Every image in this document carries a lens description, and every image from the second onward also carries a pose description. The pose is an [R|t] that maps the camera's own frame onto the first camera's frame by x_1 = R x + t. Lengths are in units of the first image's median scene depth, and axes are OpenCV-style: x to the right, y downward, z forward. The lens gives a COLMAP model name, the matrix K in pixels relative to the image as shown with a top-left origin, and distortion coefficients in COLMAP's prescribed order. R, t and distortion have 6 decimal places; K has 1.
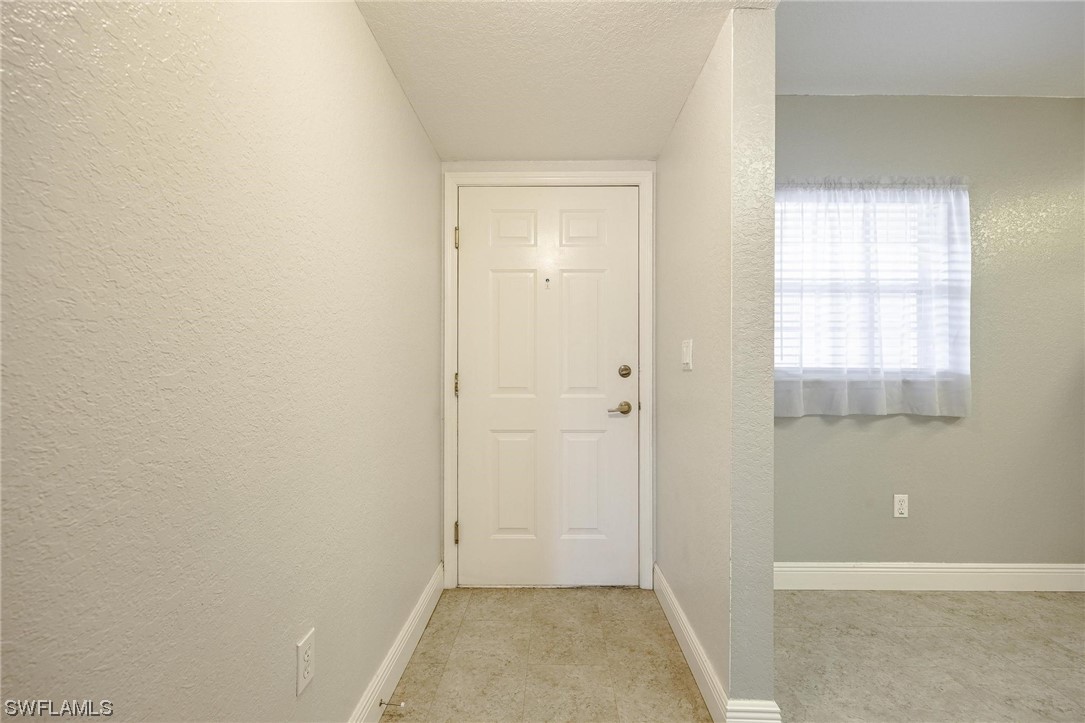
lens RADIAL K [[496.6, 0, 540.2], [0, 496.6, 360.4], [0, 0, 1]] dist [-0.004978, 0.000782]
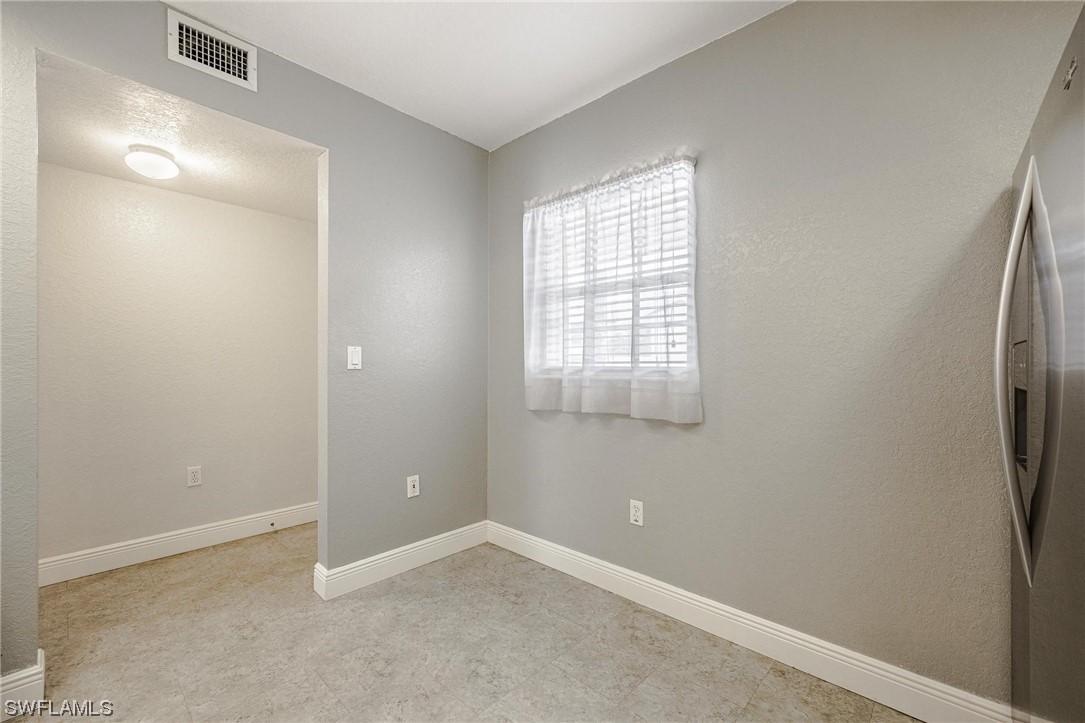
lens RADIAL K [[477.8, 0, 542.6], [0, 477.8, 365.7], [0, 0, 1]] dist [0.010070, 0.000081]
pose [[0.712991, -0.005077, -0.701155, 1.254221], [0.006944, 0.999976, -0.000180, 0.011713], [0.701139, -0.004740, 0.713009, 0.225855]]
